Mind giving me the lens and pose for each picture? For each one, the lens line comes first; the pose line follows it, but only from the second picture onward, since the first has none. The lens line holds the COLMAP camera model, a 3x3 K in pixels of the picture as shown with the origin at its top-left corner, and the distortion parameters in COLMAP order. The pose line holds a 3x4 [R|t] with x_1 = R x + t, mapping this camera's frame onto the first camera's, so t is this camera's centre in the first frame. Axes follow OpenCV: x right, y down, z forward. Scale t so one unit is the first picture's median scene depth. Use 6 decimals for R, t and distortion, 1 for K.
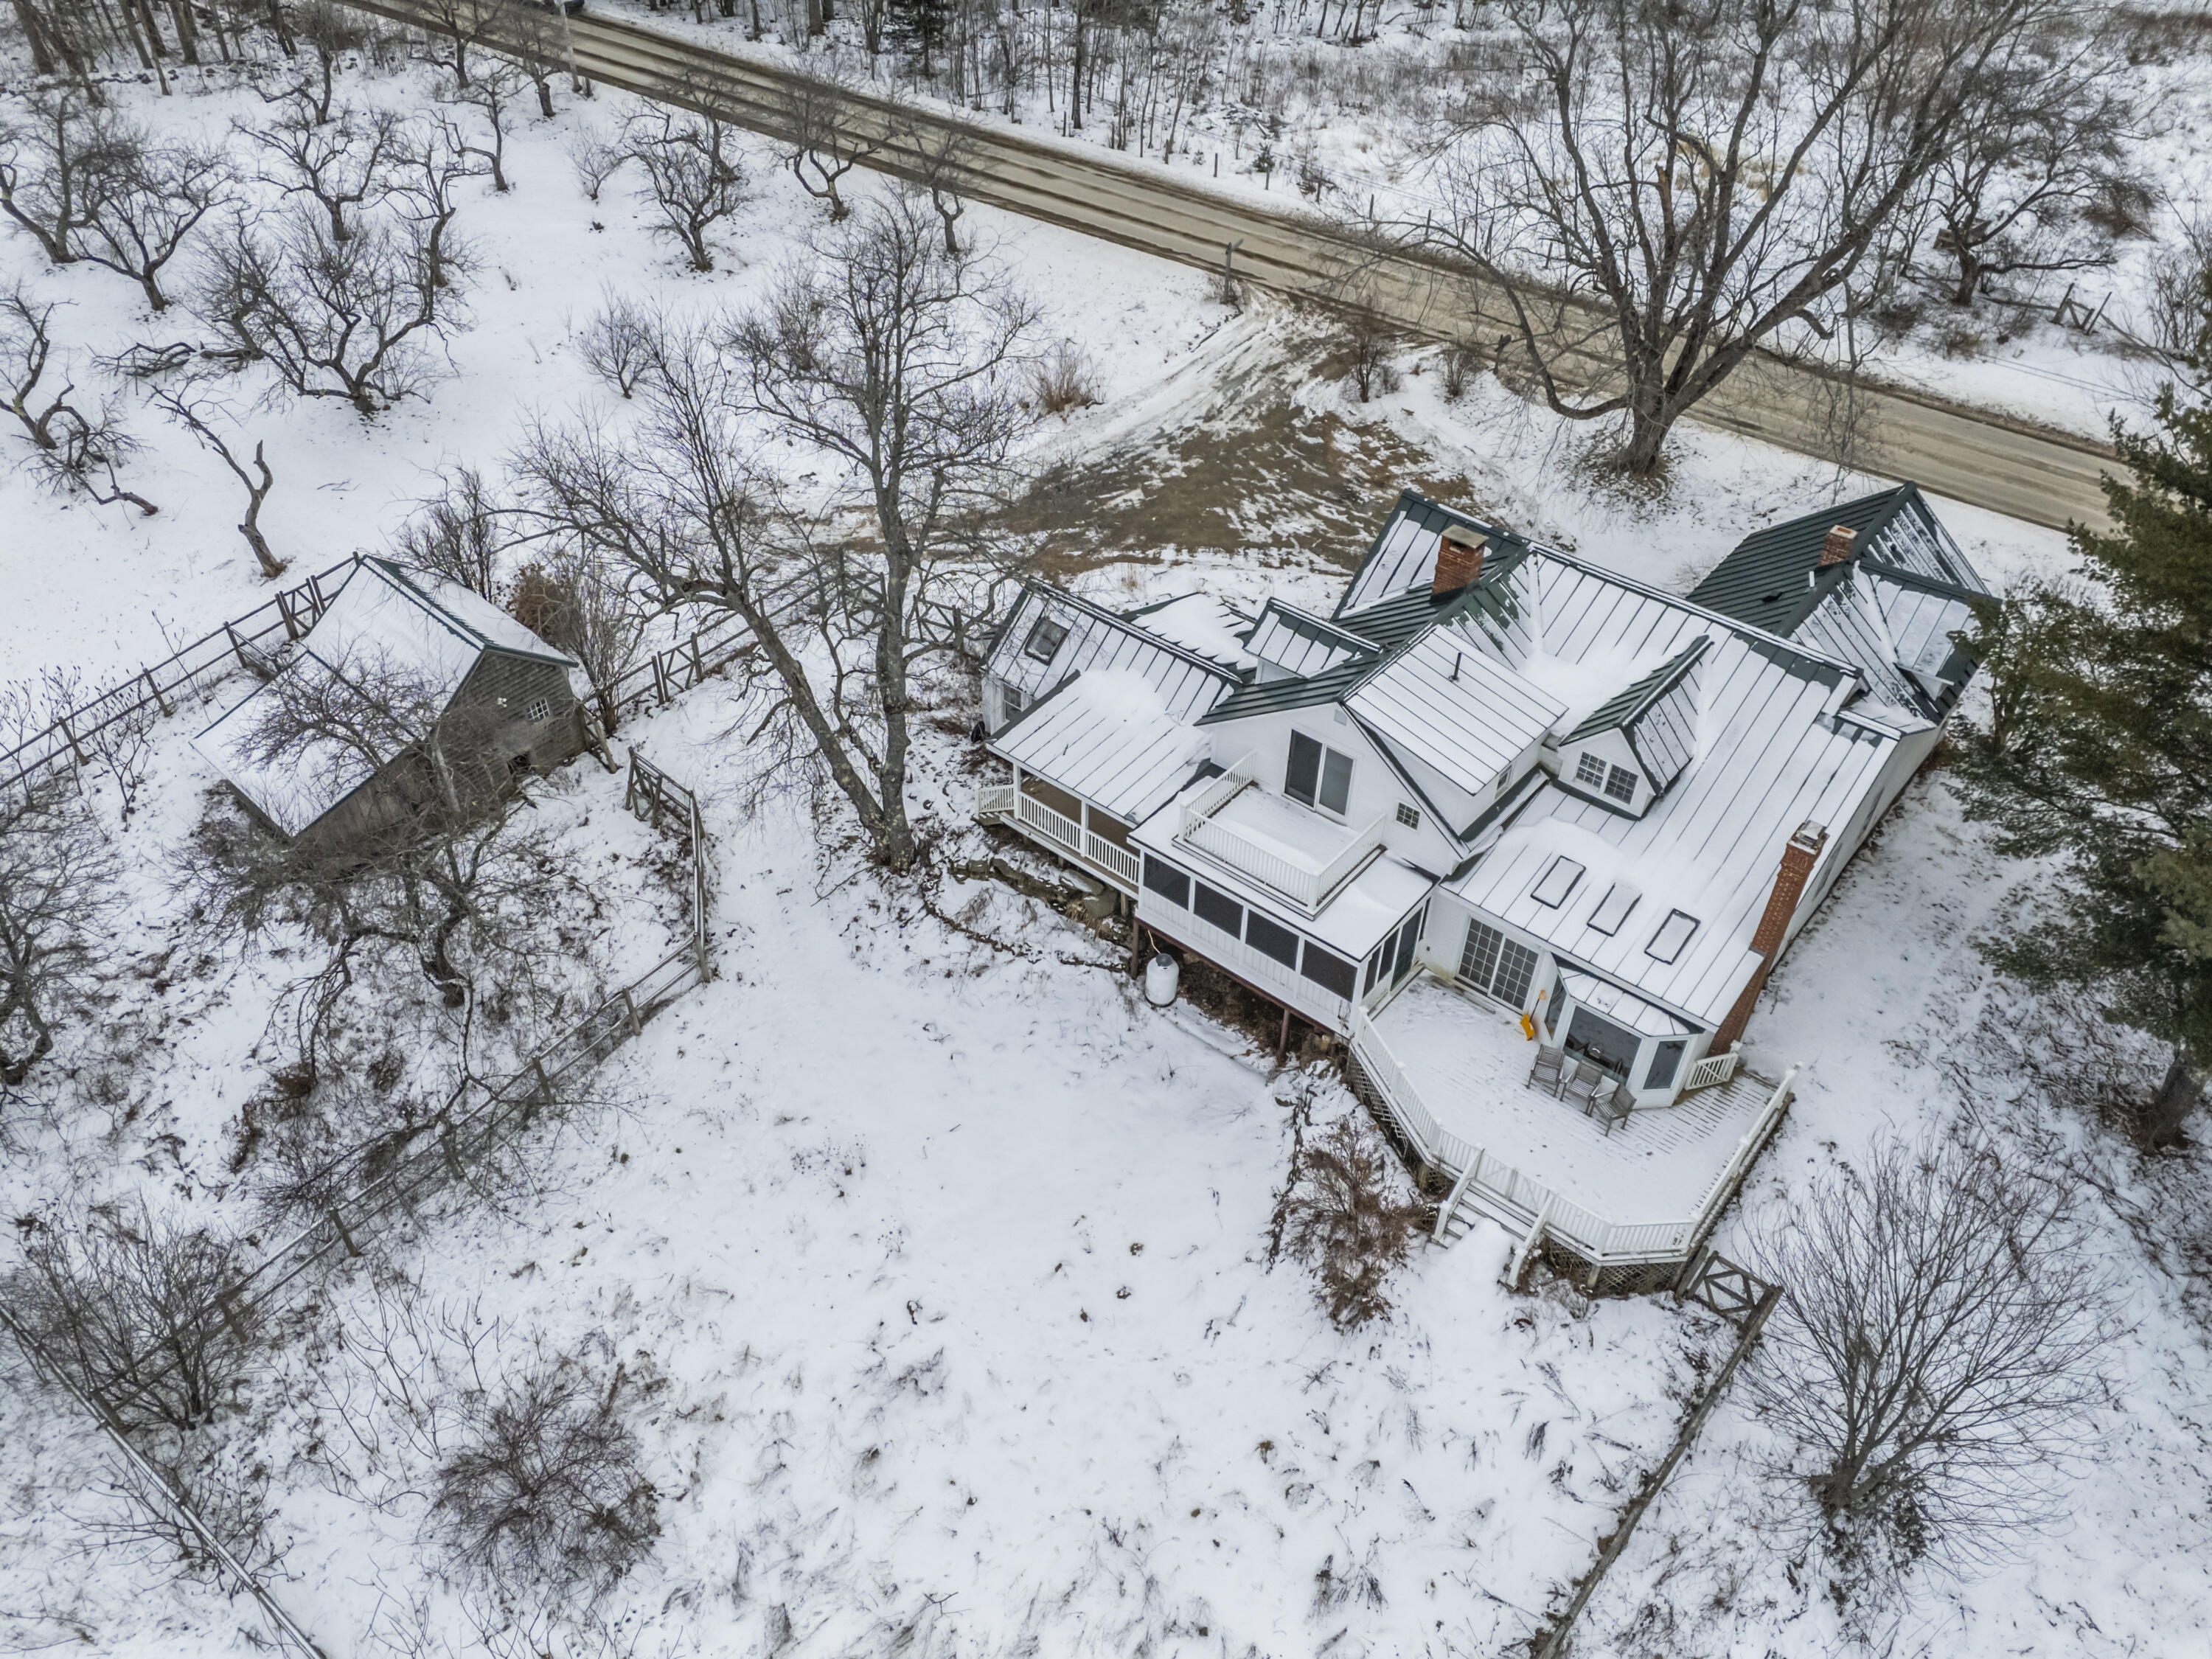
lens RADIAL K [[1572.4, 0, 1104.9], [0, 1572.4, 817.9], [0, 0, 1]] dist [0.085592, -0.059187]
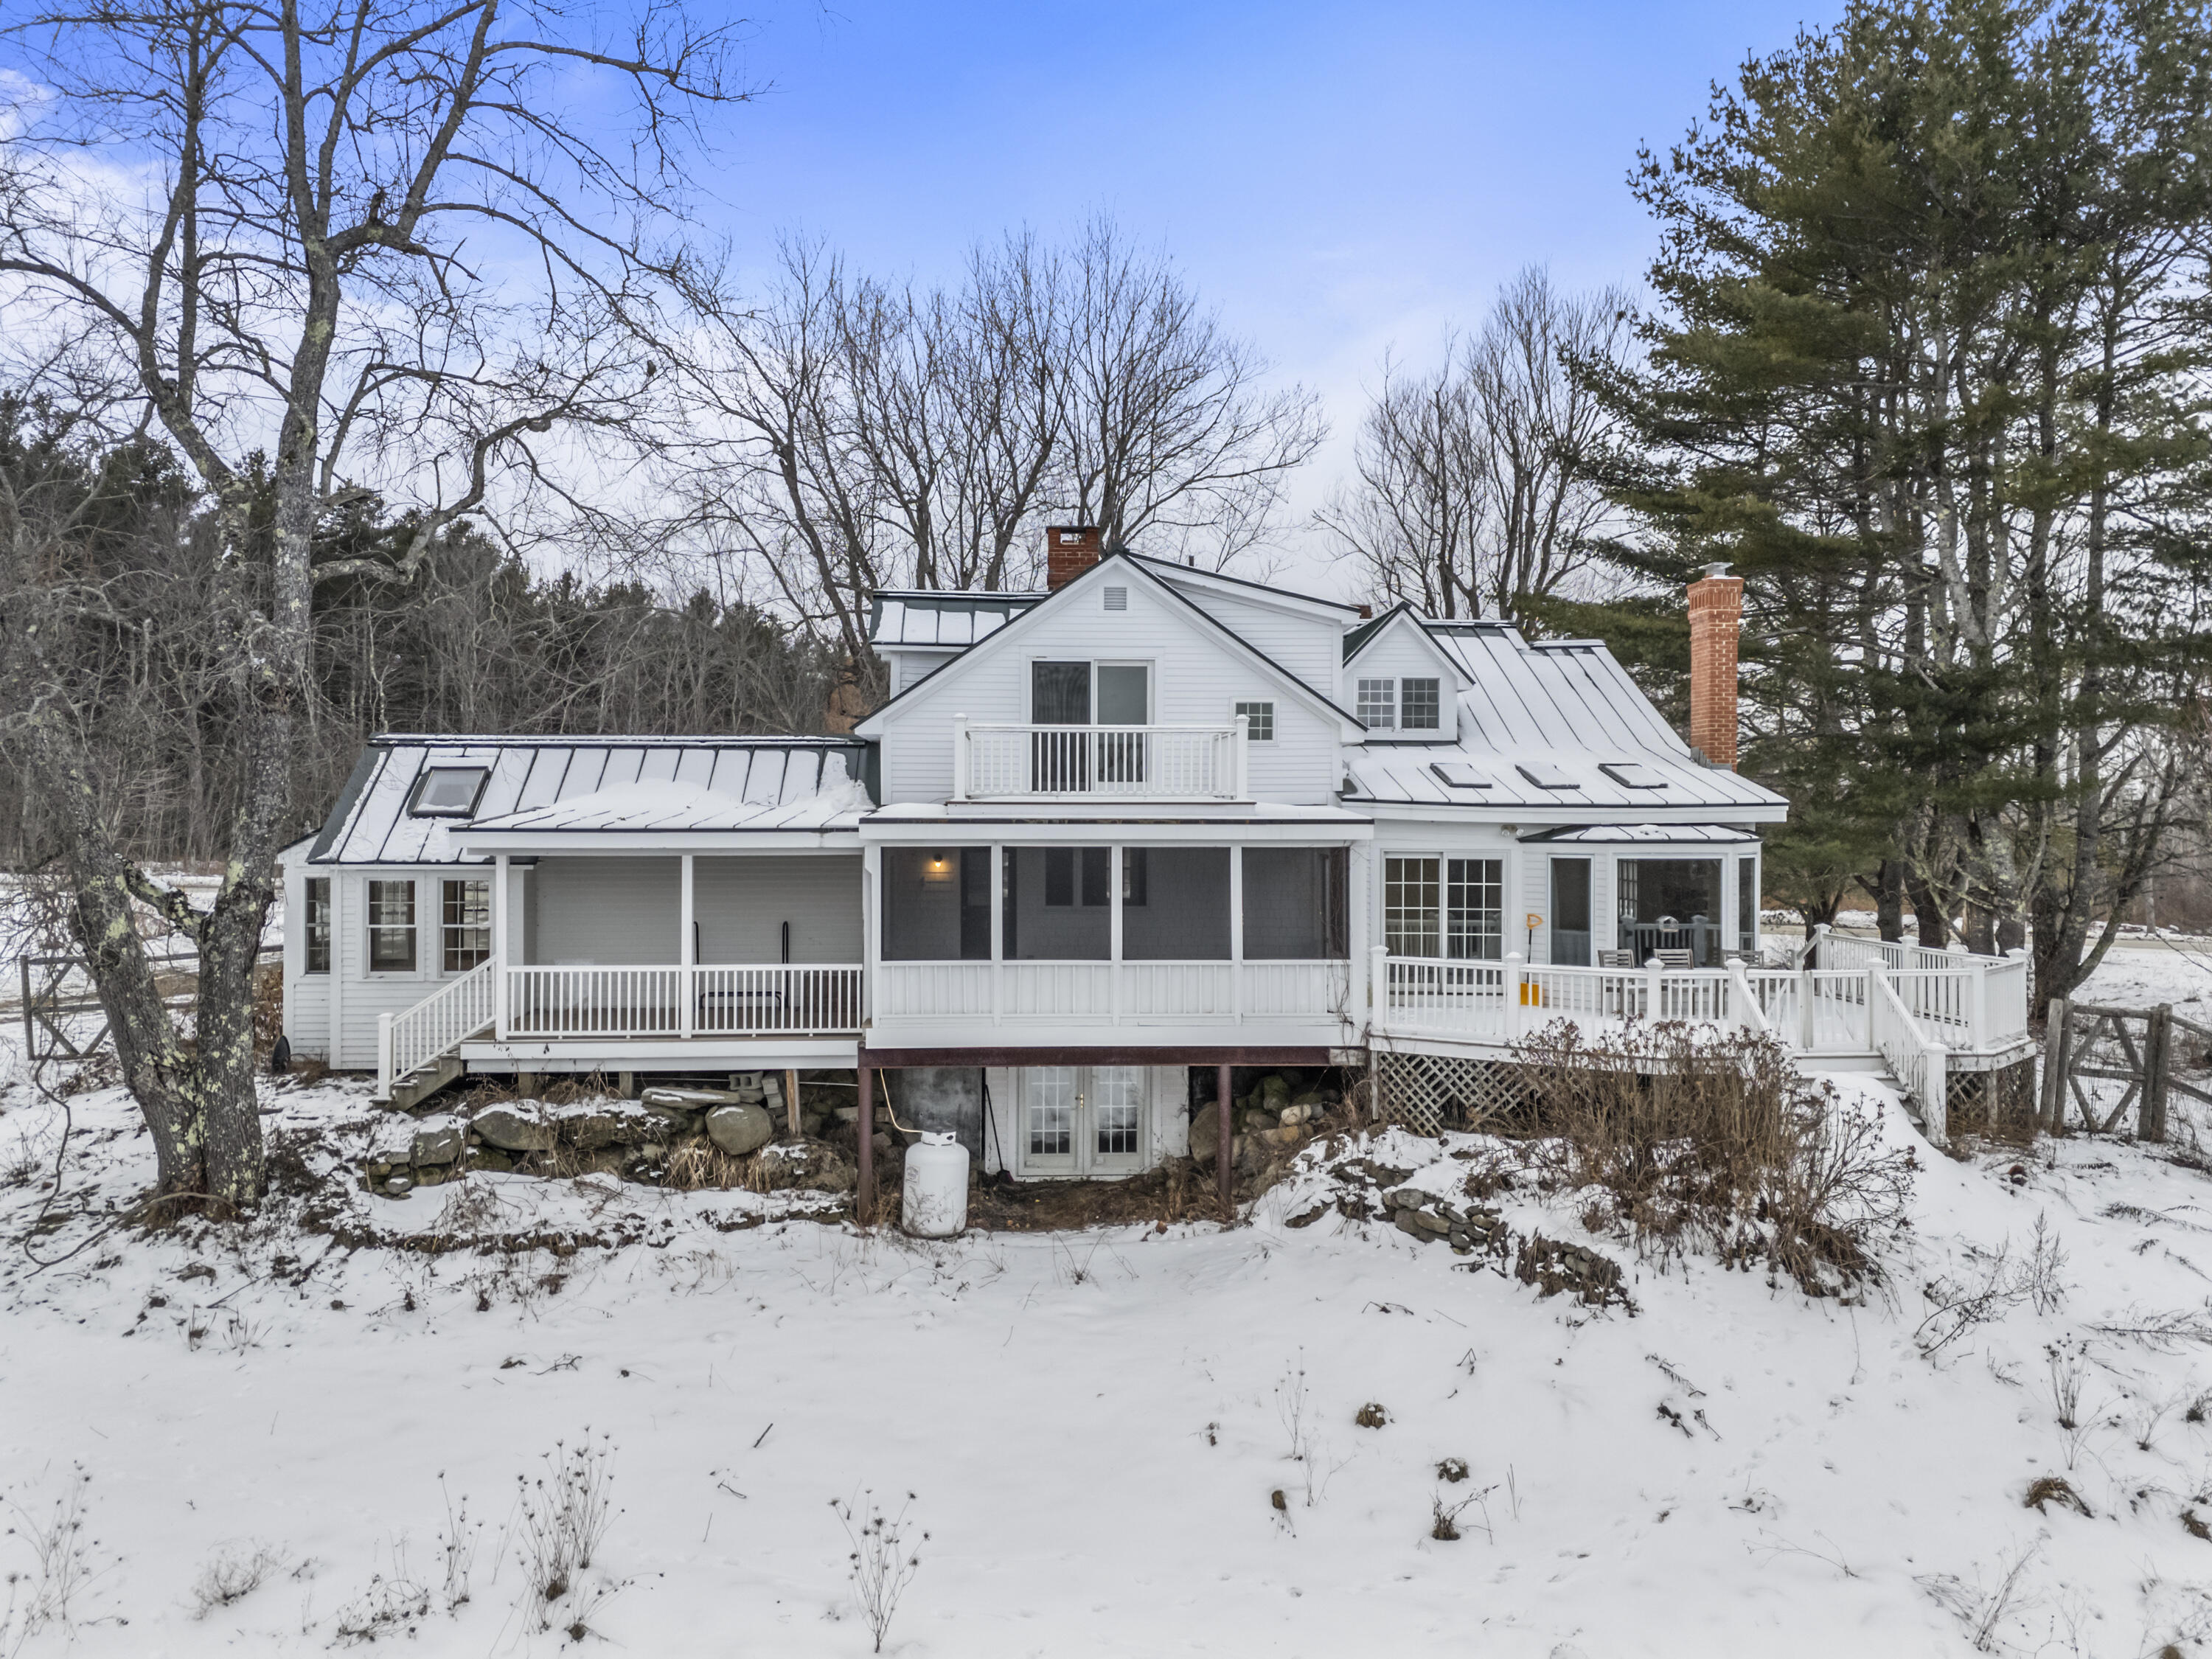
lens RADIAL K [[1612.5, 0, 1106.0], [0, 1612.5, 829.5], [0, 0, 1]] dist [0.034402, -0.000723]
pose [[0.733067, -0.018448, 0.679907, -0.257330], [0.450906, 0.761575, -0.465497, 0.266453], [-0.509213, 0.647814, 0.566604, 0.585952]]
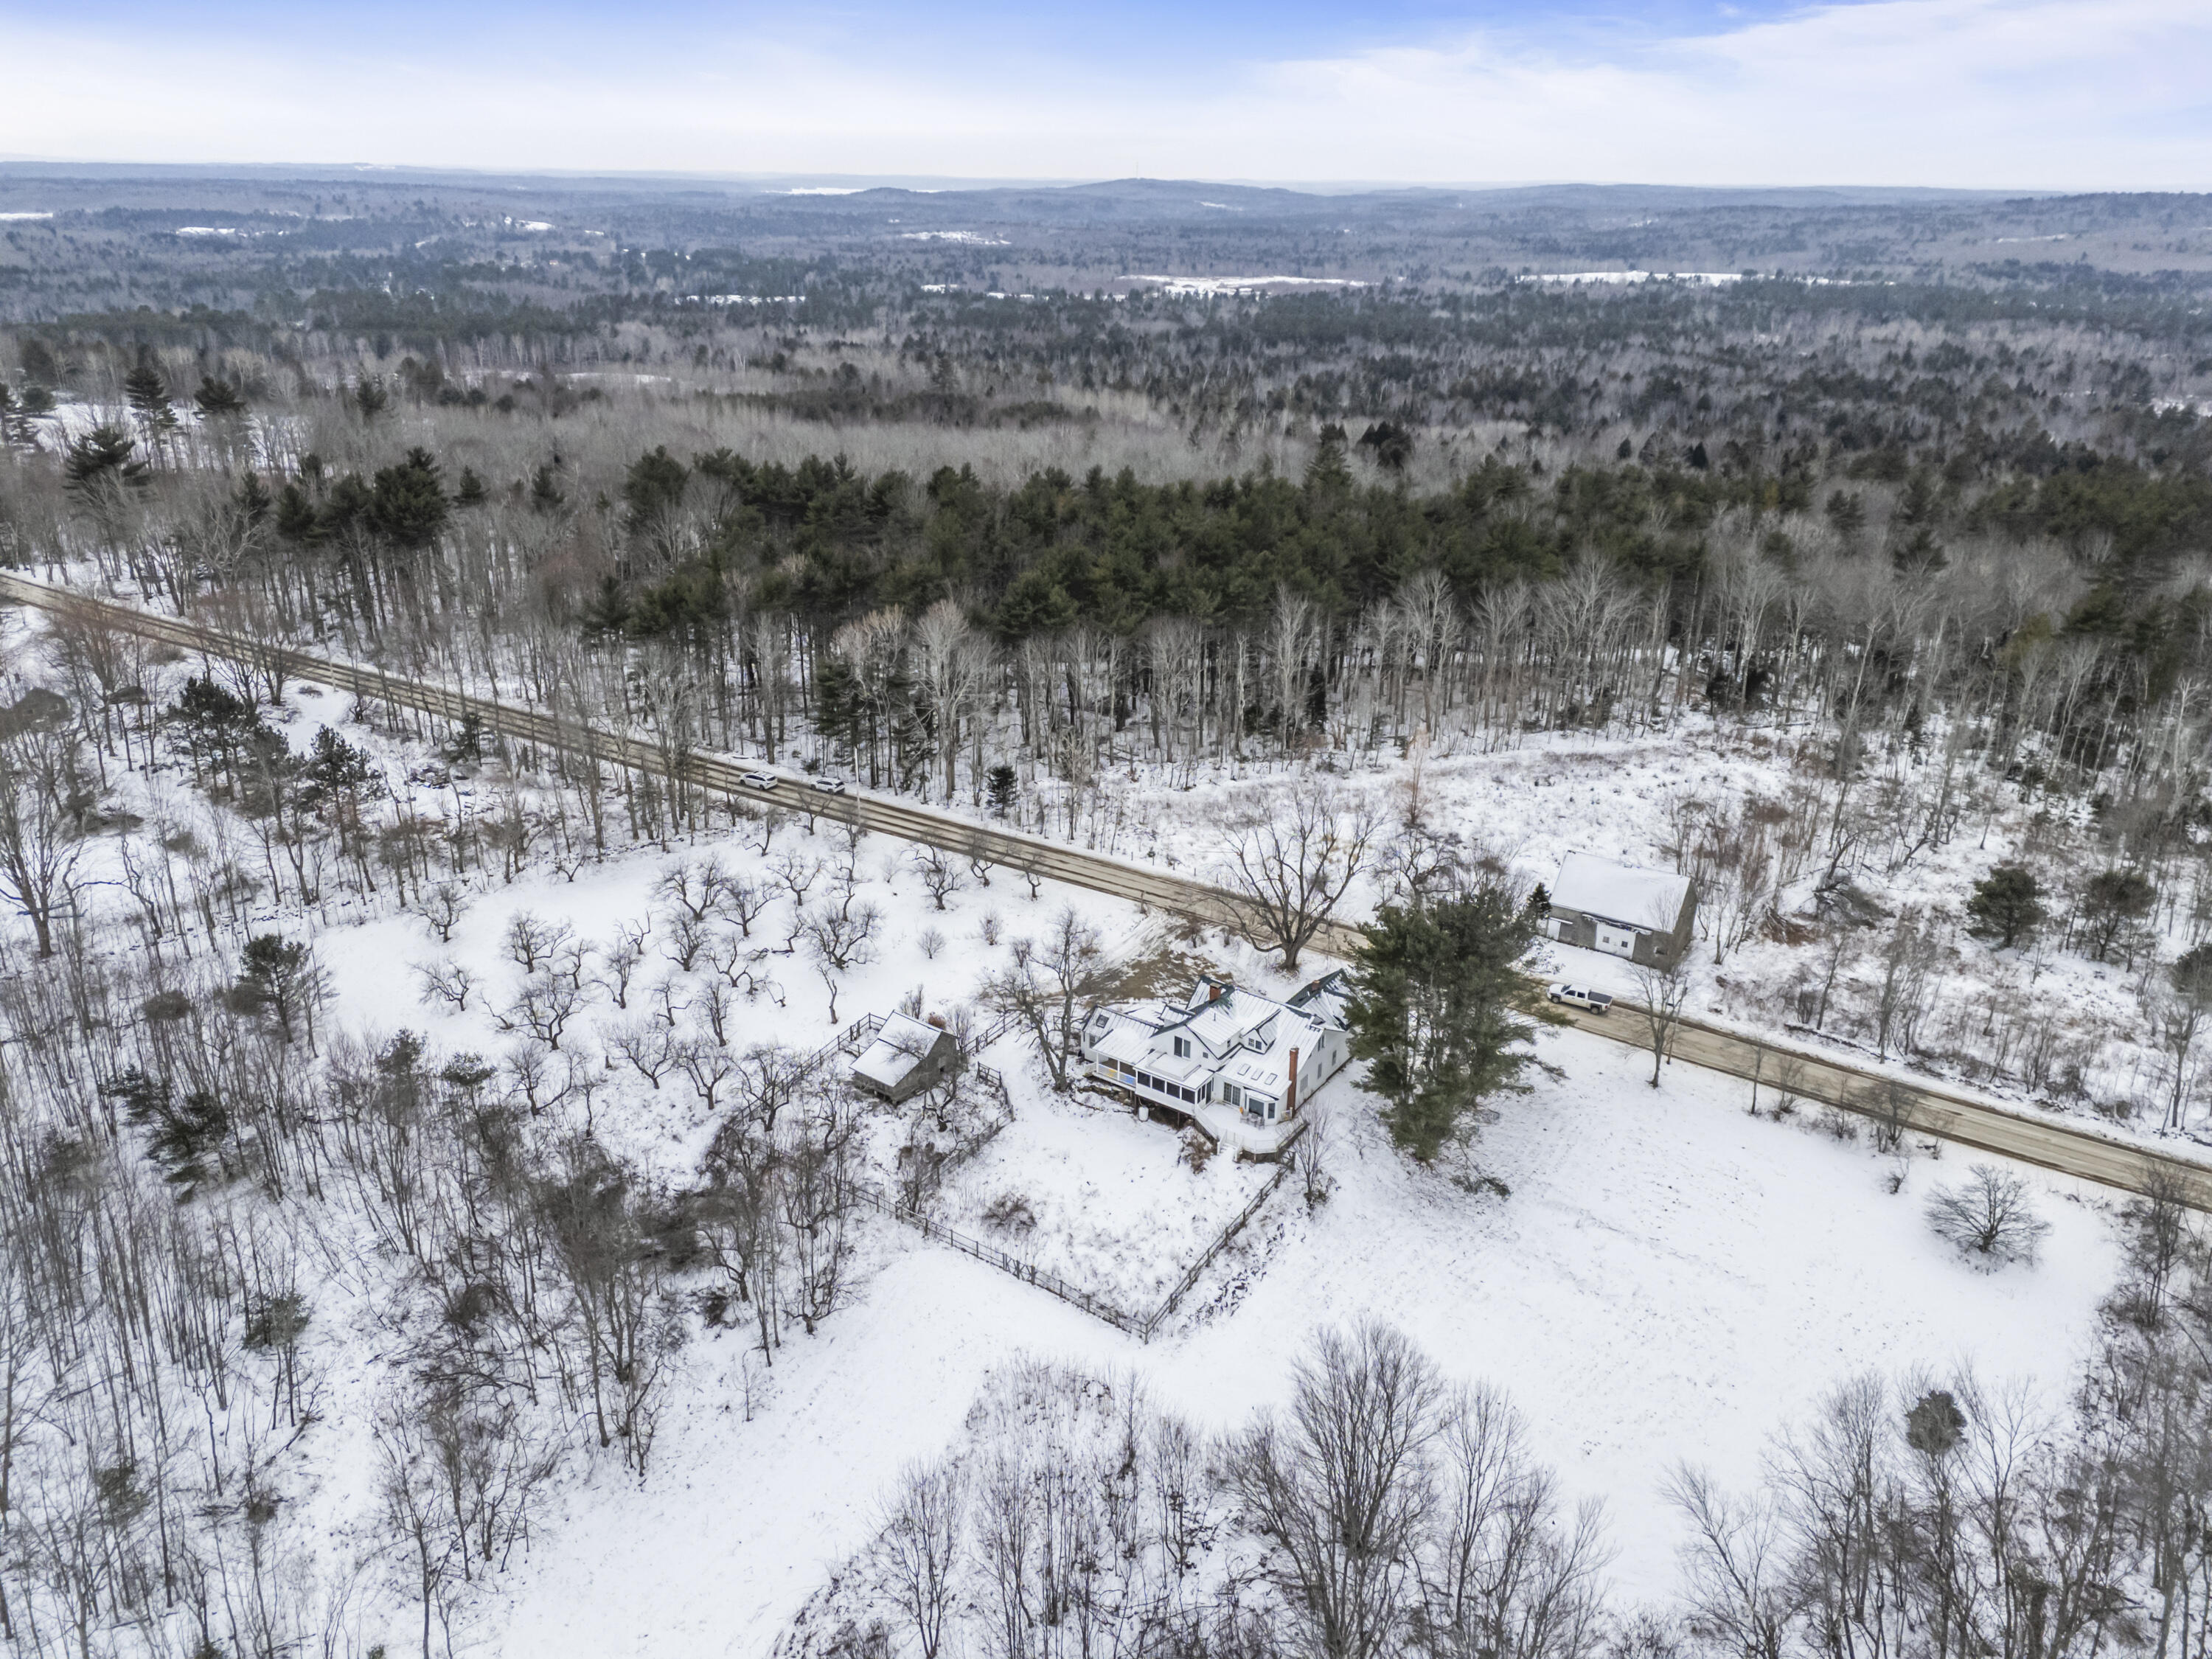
lens RADIAL K [[1572.4, 0, 1104.9], [0, 1572.4, 817.9], [0, 0, 1]] dist [0.085592, -0.059187]
pose [[0.996796, -0.035509, 0.071672, -0.267685], [0.056693, 0.945749, -0.319912, 0.577235], [-0.056424, 0.322951, 0.944732, -2.436622]]
